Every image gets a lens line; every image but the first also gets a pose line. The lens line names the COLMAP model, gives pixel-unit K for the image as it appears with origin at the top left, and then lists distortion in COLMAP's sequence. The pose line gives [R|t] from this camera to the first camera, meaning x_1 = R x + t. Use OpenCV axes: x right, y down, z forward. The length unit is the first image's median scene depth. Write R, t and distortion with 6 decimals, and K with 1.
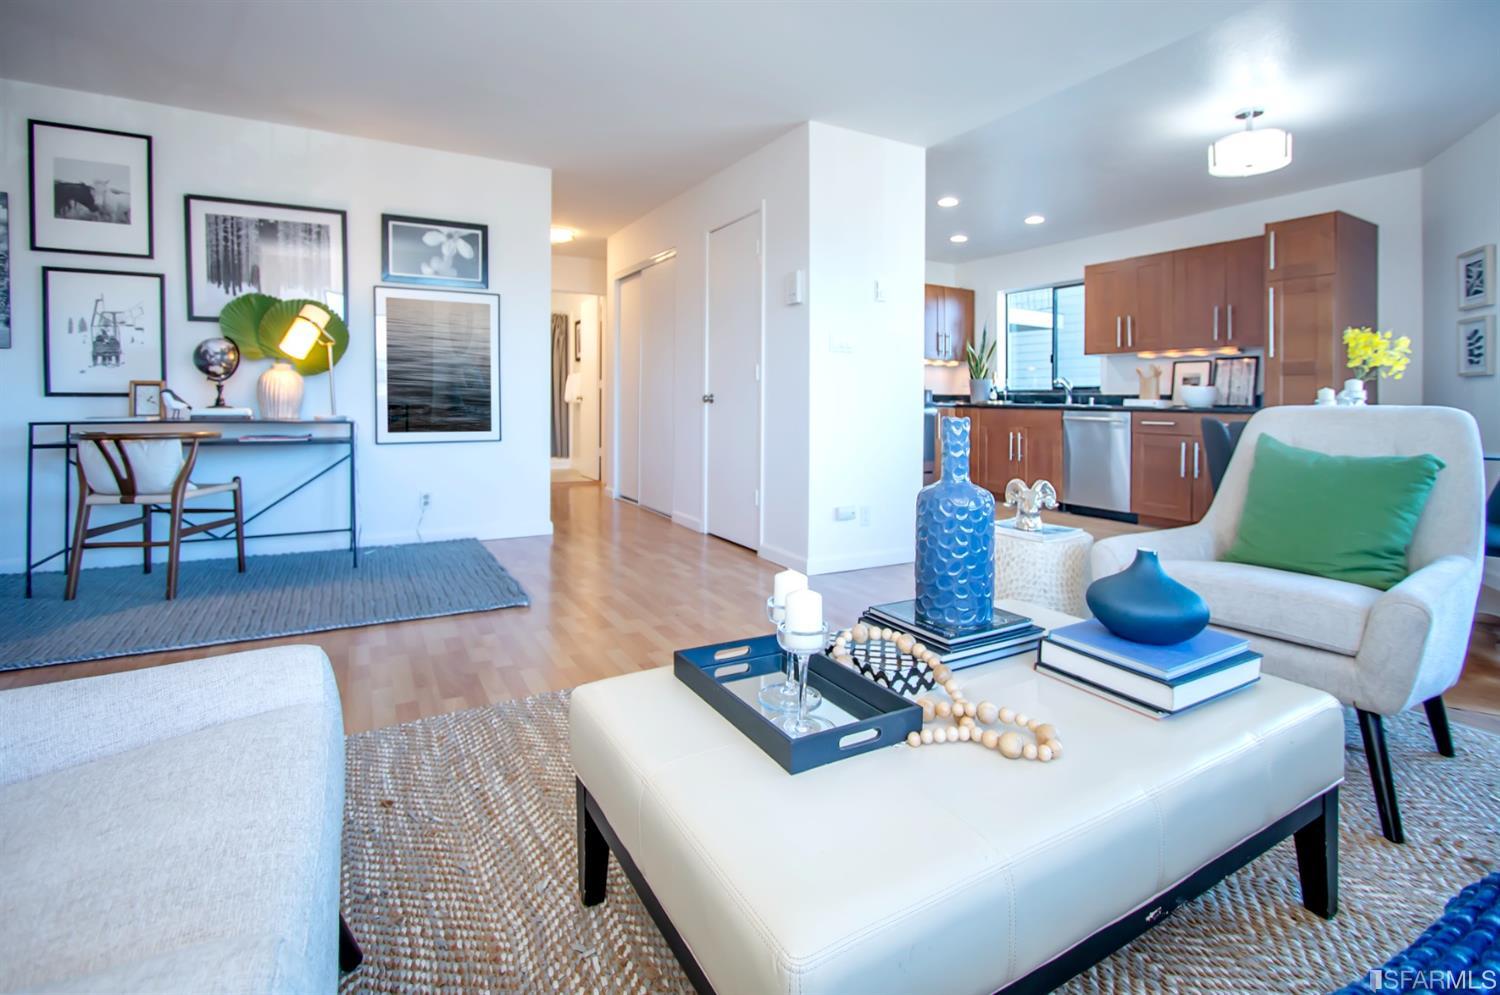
lens RADIAL K [[724.3, 0, 746.4], [0, 724.3, 428.3], [0, 0, 1]] dist [-0.044497, 0.001152]
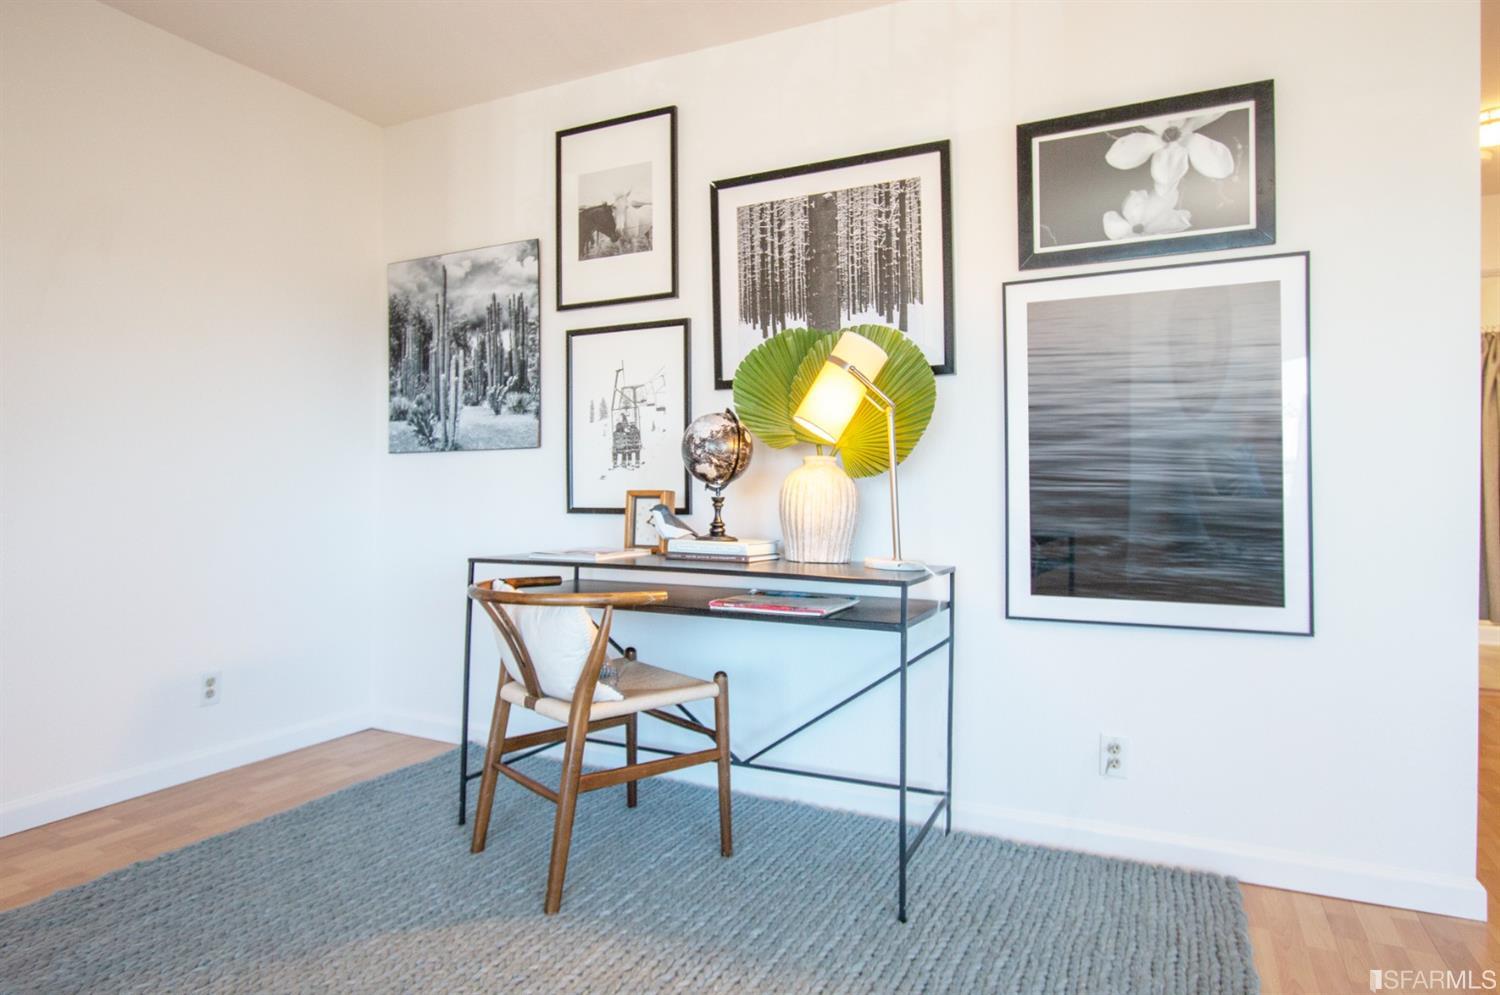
lens RADIAL K [[868.3, 0, 745.1], [0, 868.3, 488.4], [0, 0, 1]] dist [-0.021857, 0.004832]
pose [[0.560598, -0.009043, -0.828039, -0.156907], [-0.027371, 0.999192, -0.029442, -0.045469], [0.827635, 0.039170, 0.559898, 0.590595]]
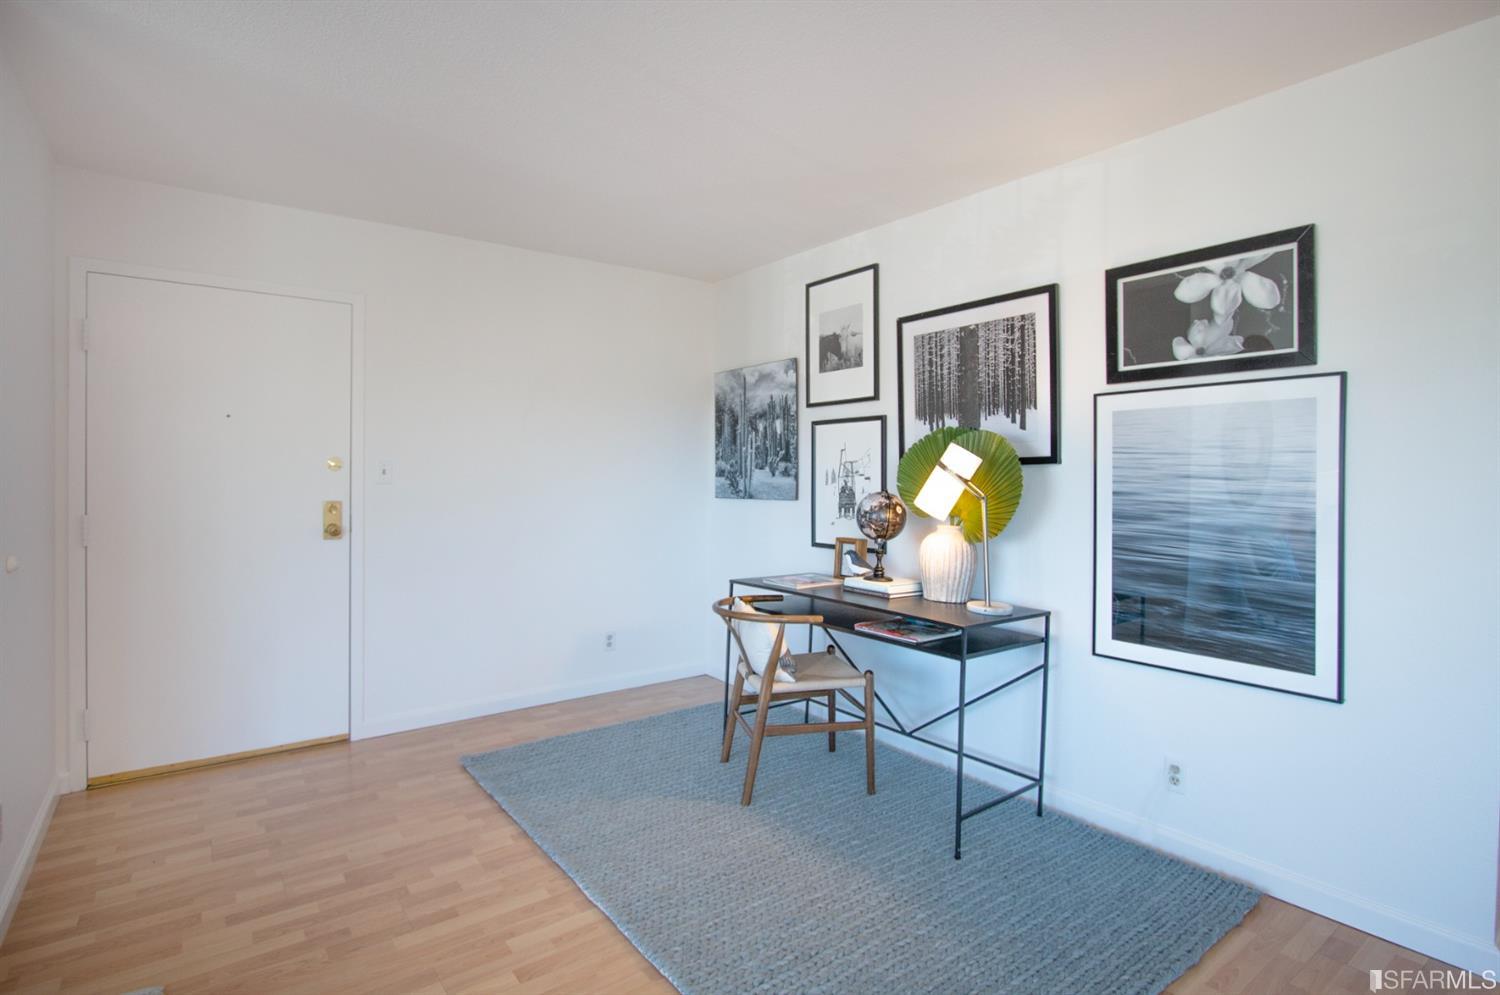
lens RADIAL K [[731.5, 0, 750.0], [0, 731.5, 497.5], [0, 0, 1]] dist [-0.022872, 0.000869]
pose [[0.132975, 0.017538, -0.990964, 0.055638], [-0.042936, 0.999007, 0.011919, -0.115929], [0.990189, 0.040963, 0.133596, 0.687041]]
